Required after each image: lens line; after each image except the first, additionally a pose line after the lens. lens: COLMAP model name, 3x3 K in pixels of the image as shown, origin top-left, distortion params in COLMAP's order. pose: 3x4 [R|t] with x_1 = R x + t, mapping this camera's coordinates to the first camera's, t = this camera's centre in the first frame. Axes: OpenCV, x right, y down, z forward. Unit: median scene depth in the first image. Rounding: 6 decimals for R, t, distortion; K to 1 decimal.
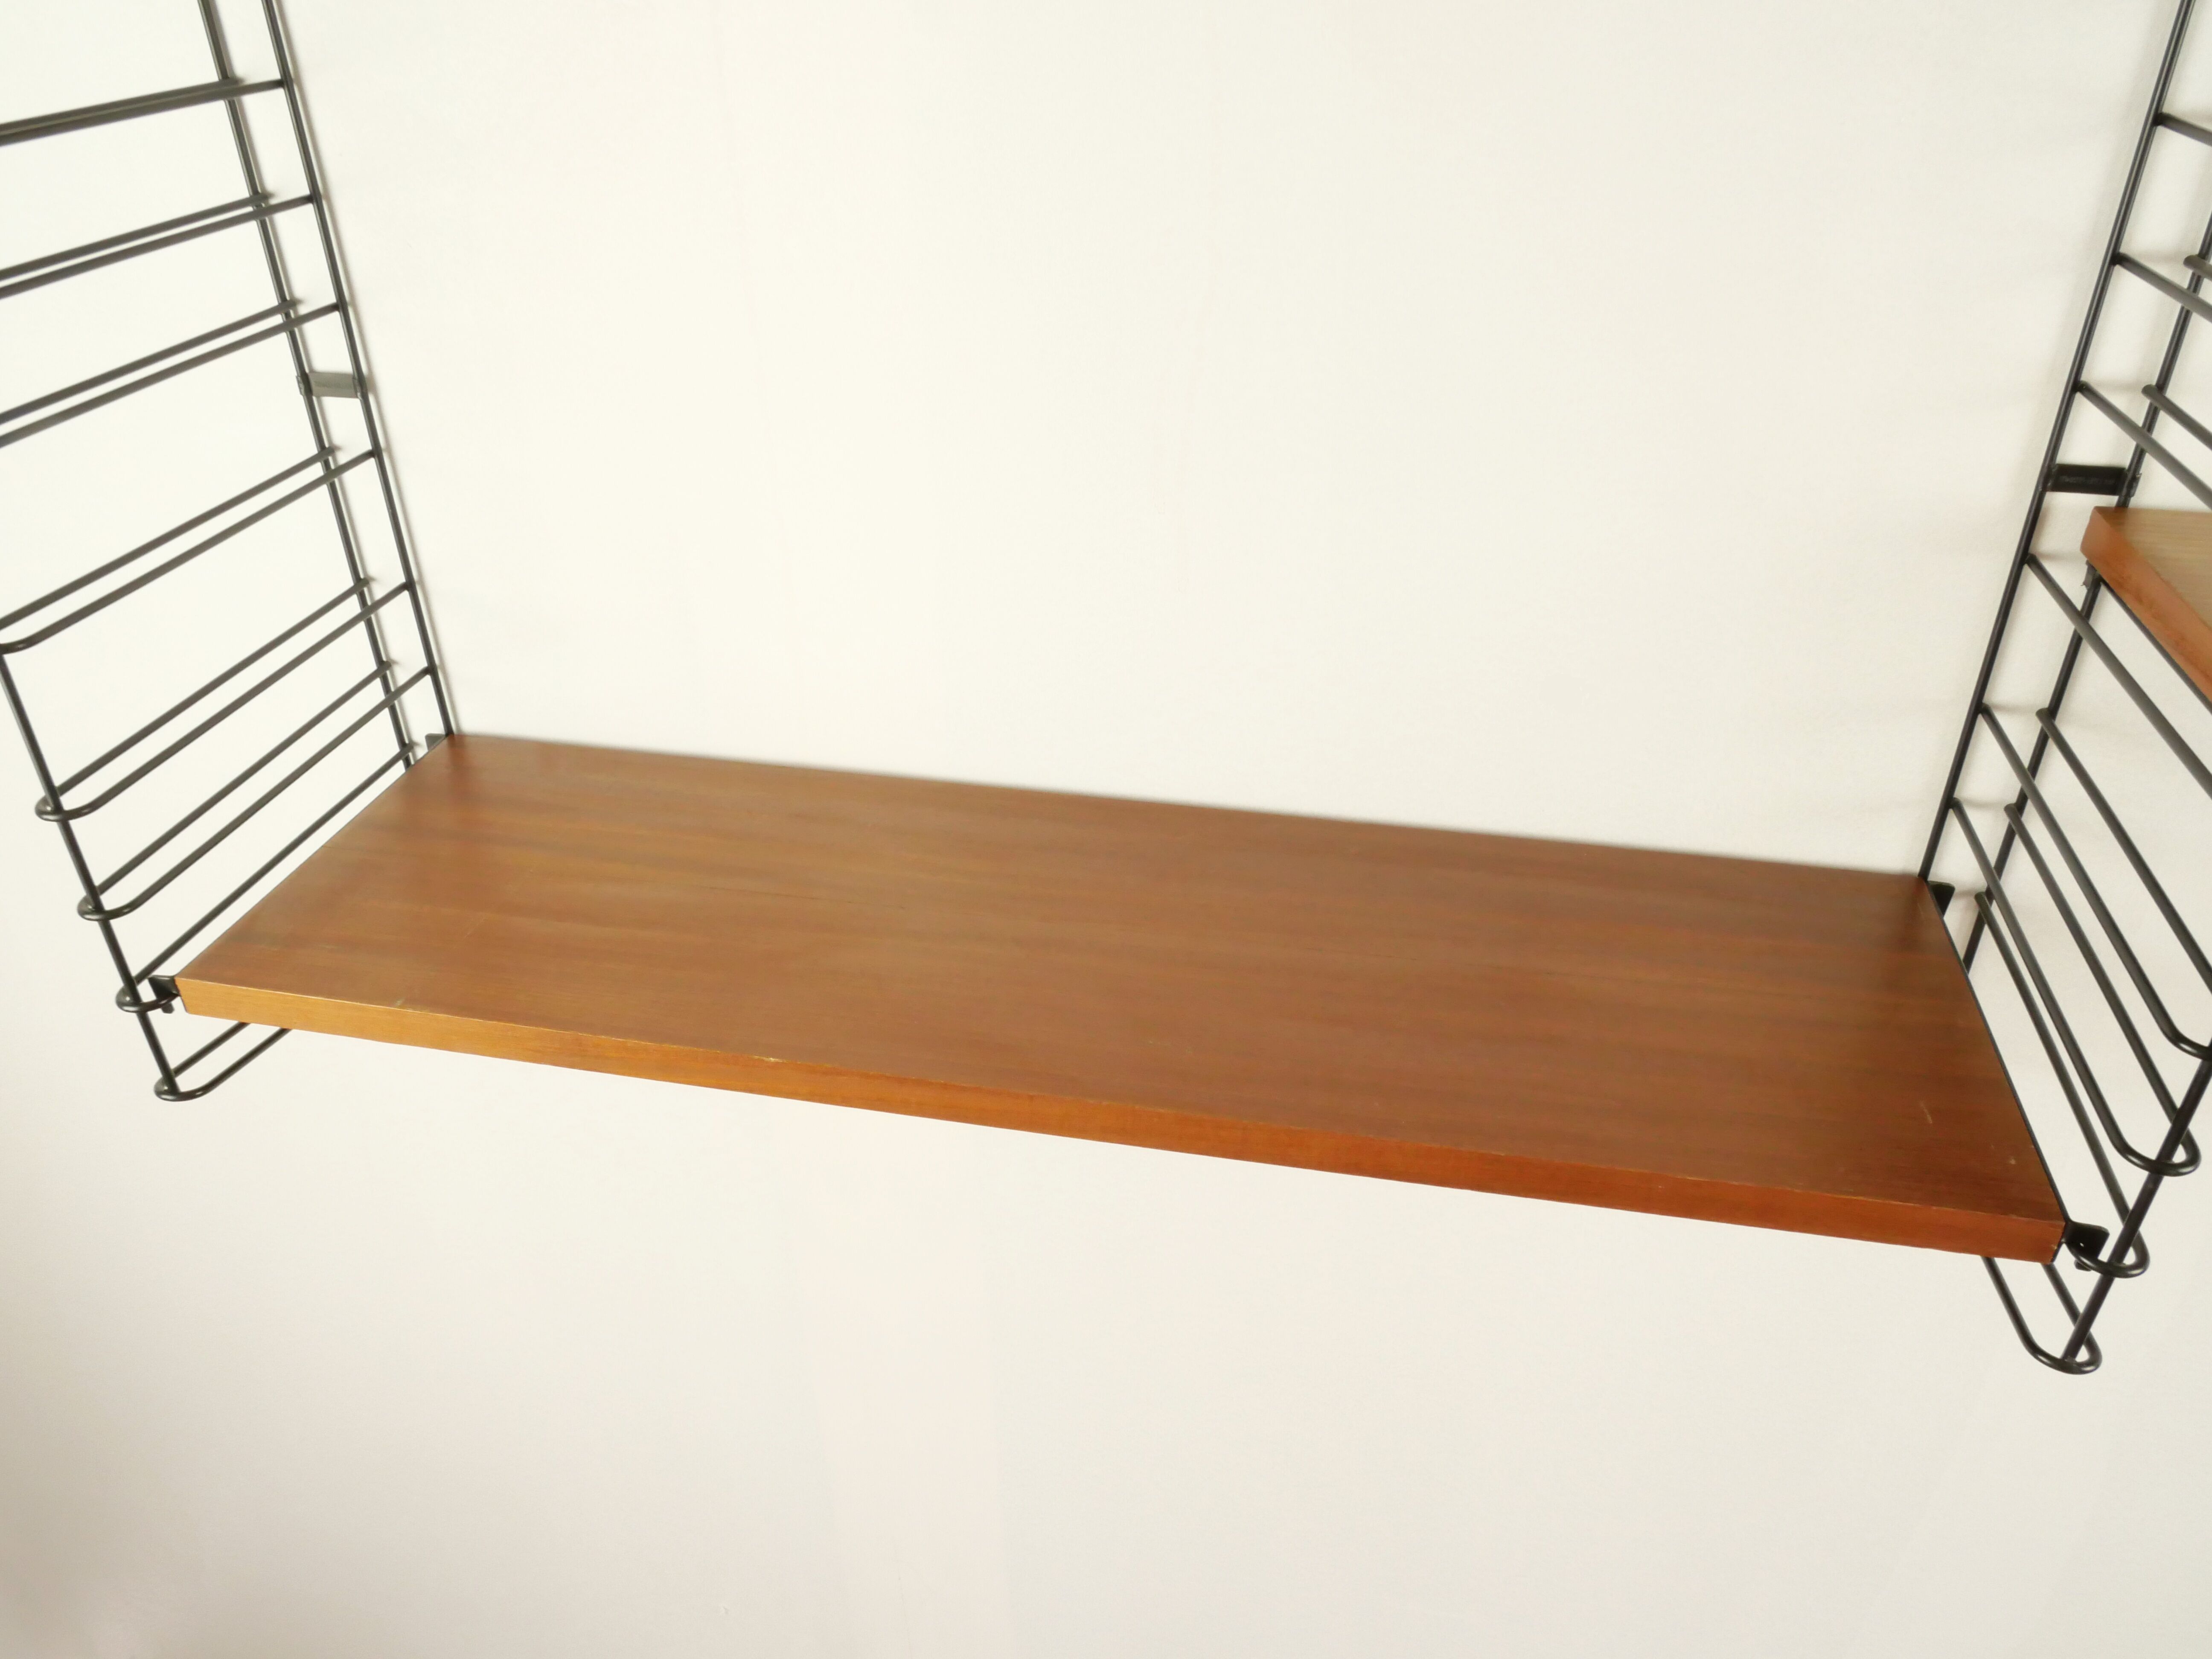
lens RADIAL K [[1620.5, 0, 1088.3], [0, 1620.5, 823.6], [0, 0, 1]] dist [0.119863, -0.145179]
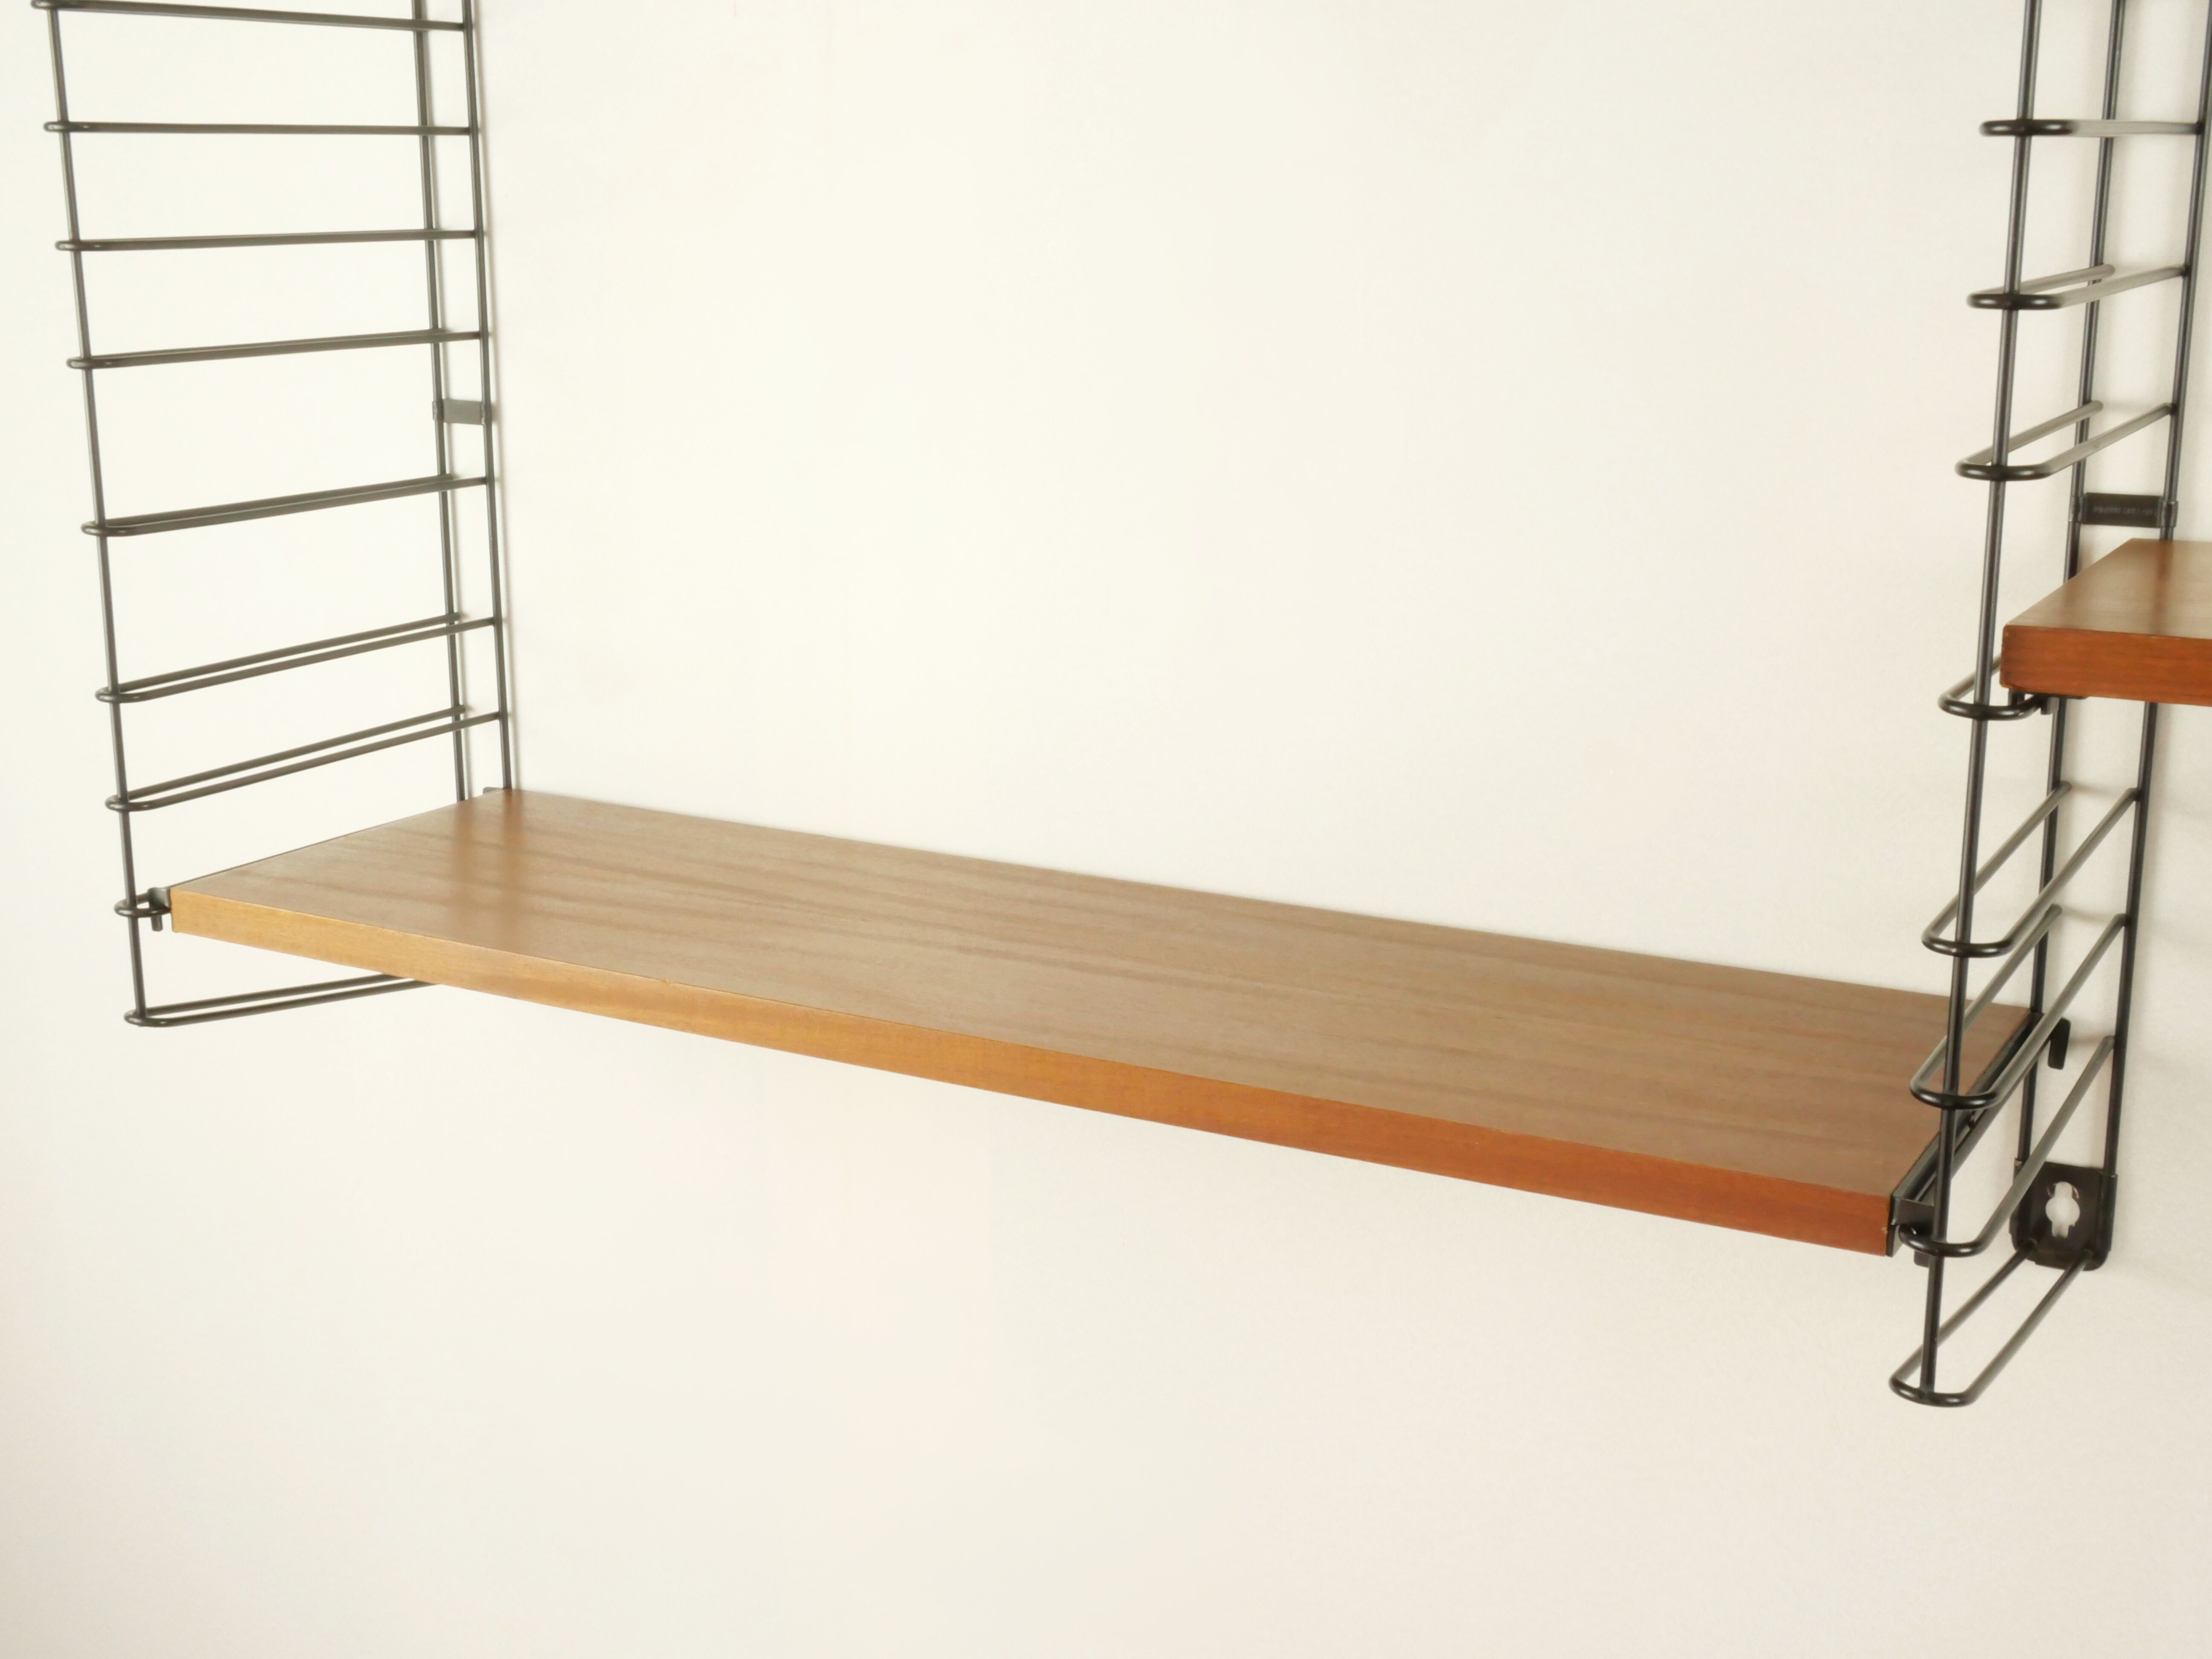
lens RADIAL K [[2742.5, 0, 1106.0], [0, 2742.5, 829.5], [0, 0, 1]] dist [-0.004261, 0.022738]
pose [[0.953935, 0.080984, -0.288877, 0.452376], [-0.163842, 0.947239, -0.275491, 0.398238], [0.251325, 0.310130, 0.916872, -0.389786]]
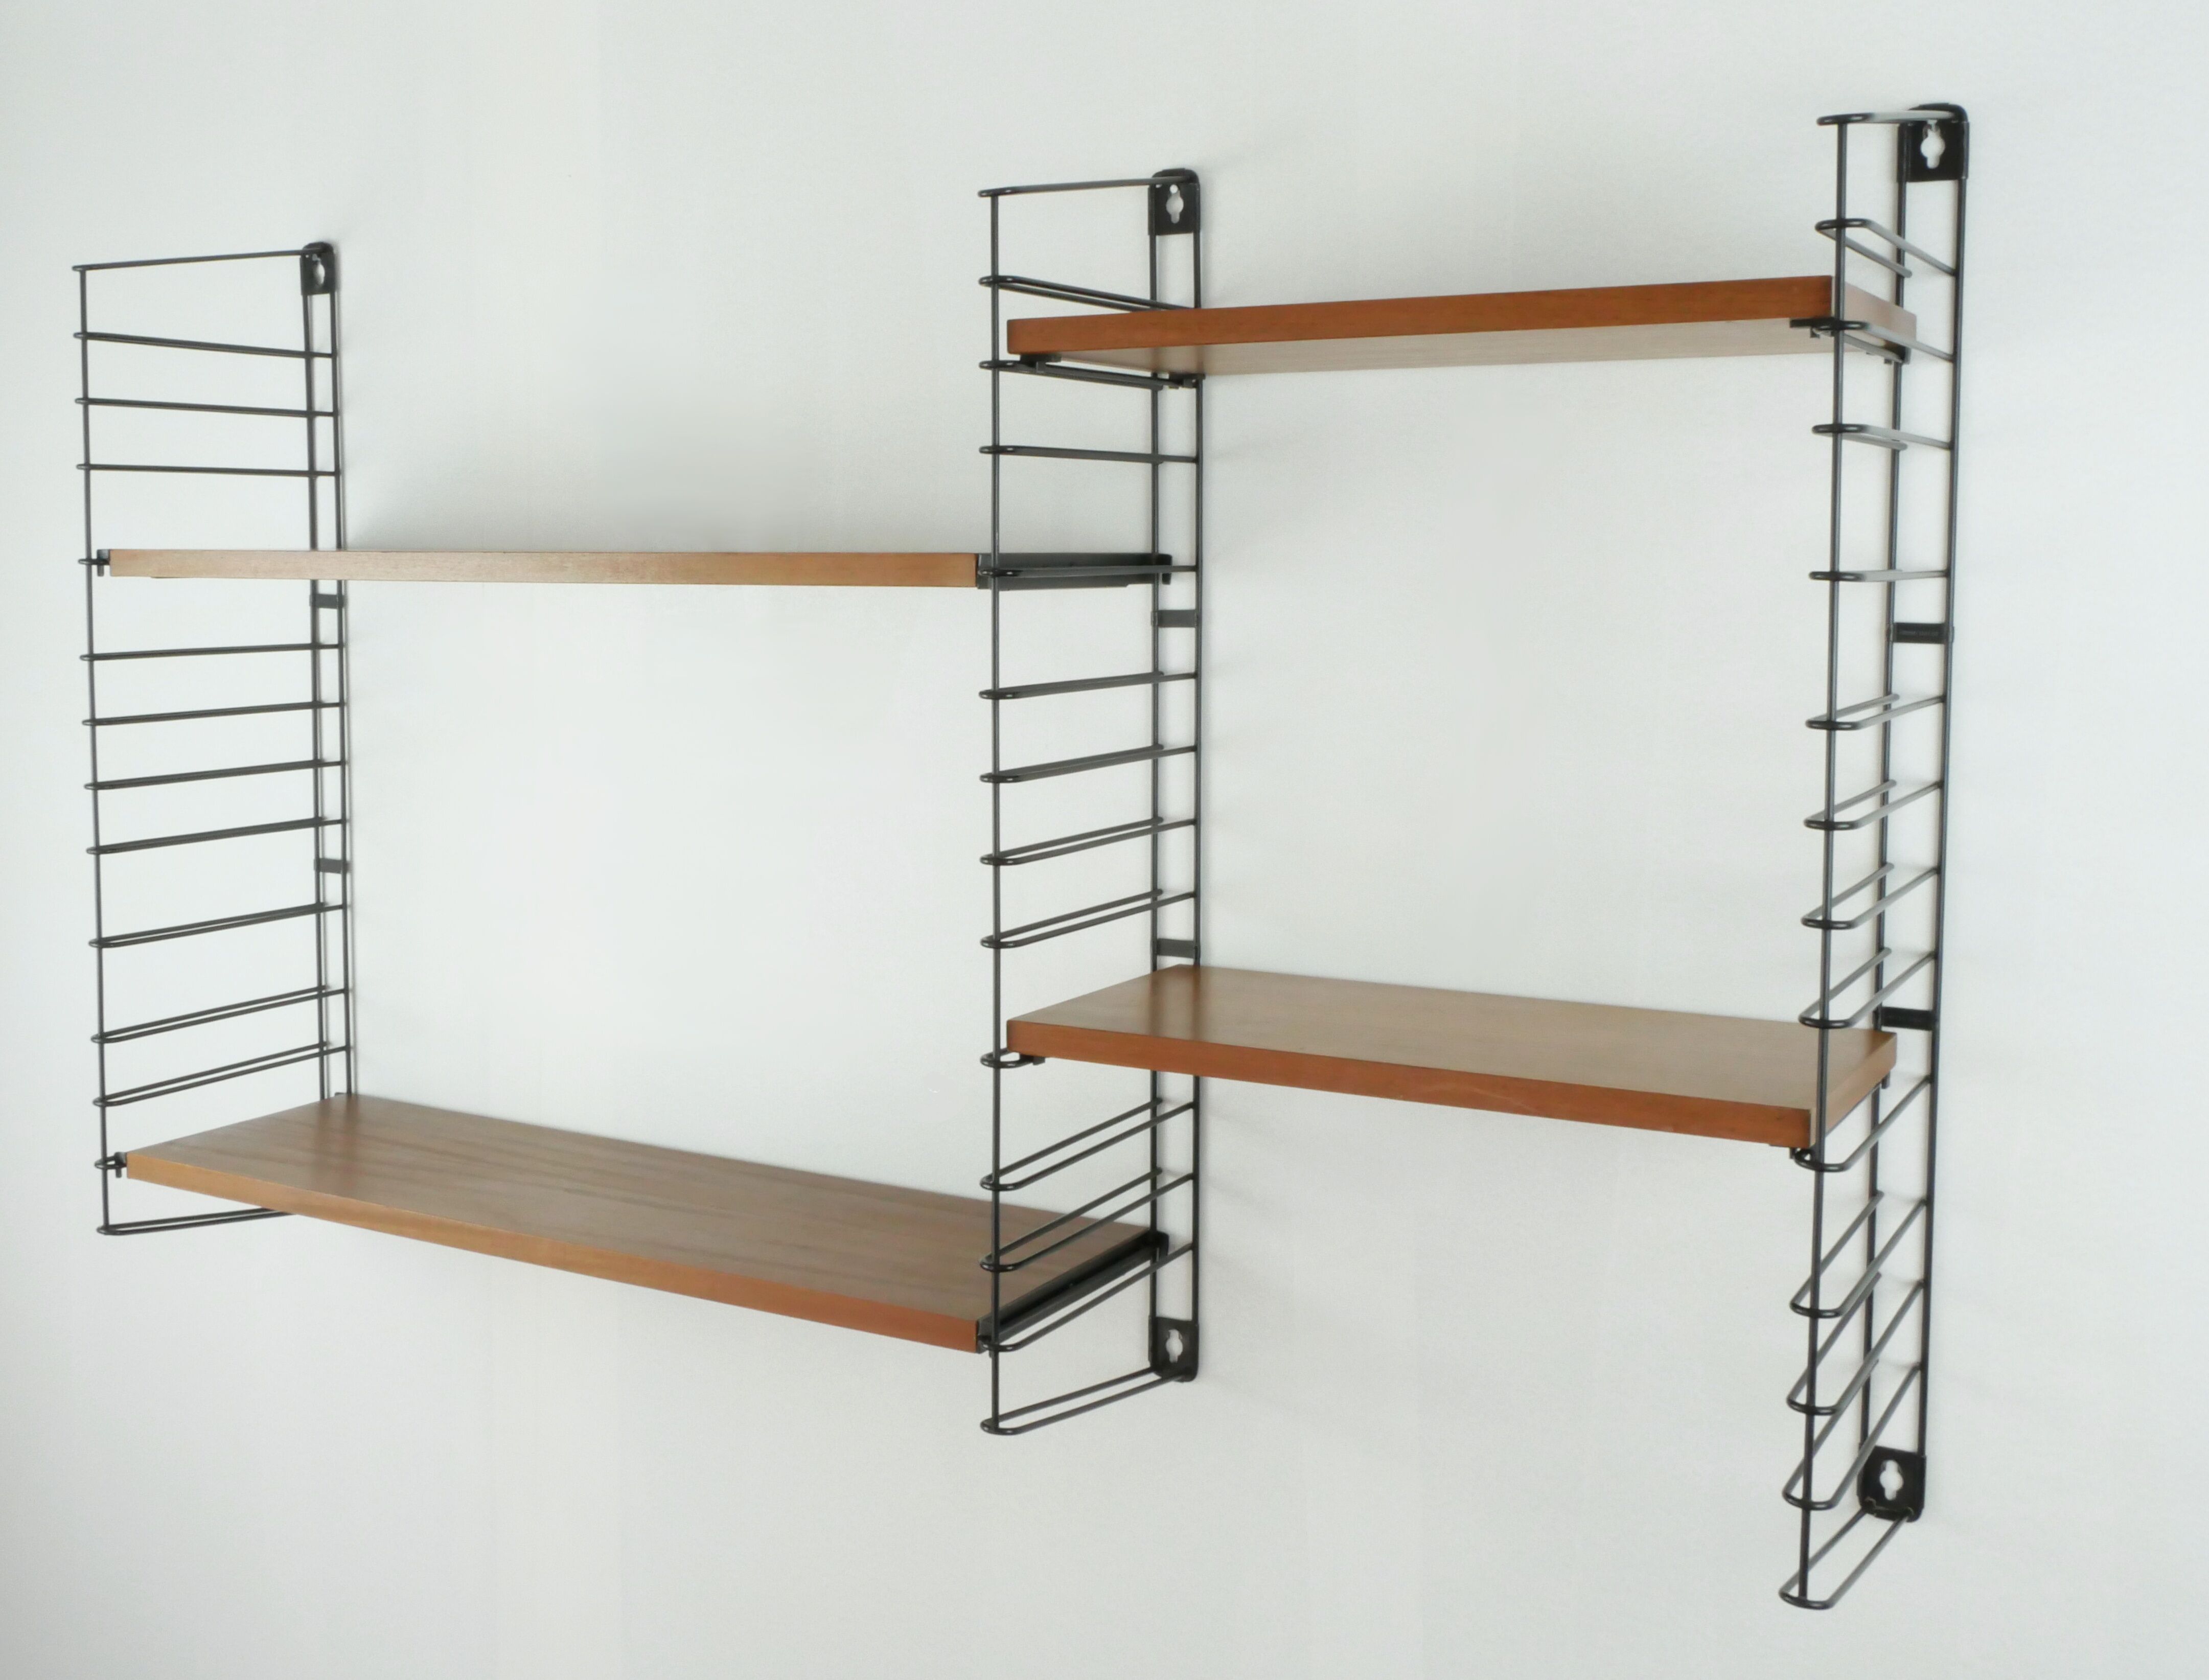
lens RADIAL K [[2379.3, 0, 1039.7], [0, 2379.3, 724.5], [0, 0, 1]] dist [-0.009213, 0.008978]
pose [[0.946694, 0.034410, -0.320290, 1.066593], [-0.175775, 0.888391, -0.424104, 0.542700], [0.269950, 0.457796, 0.847083, -0.994884]]
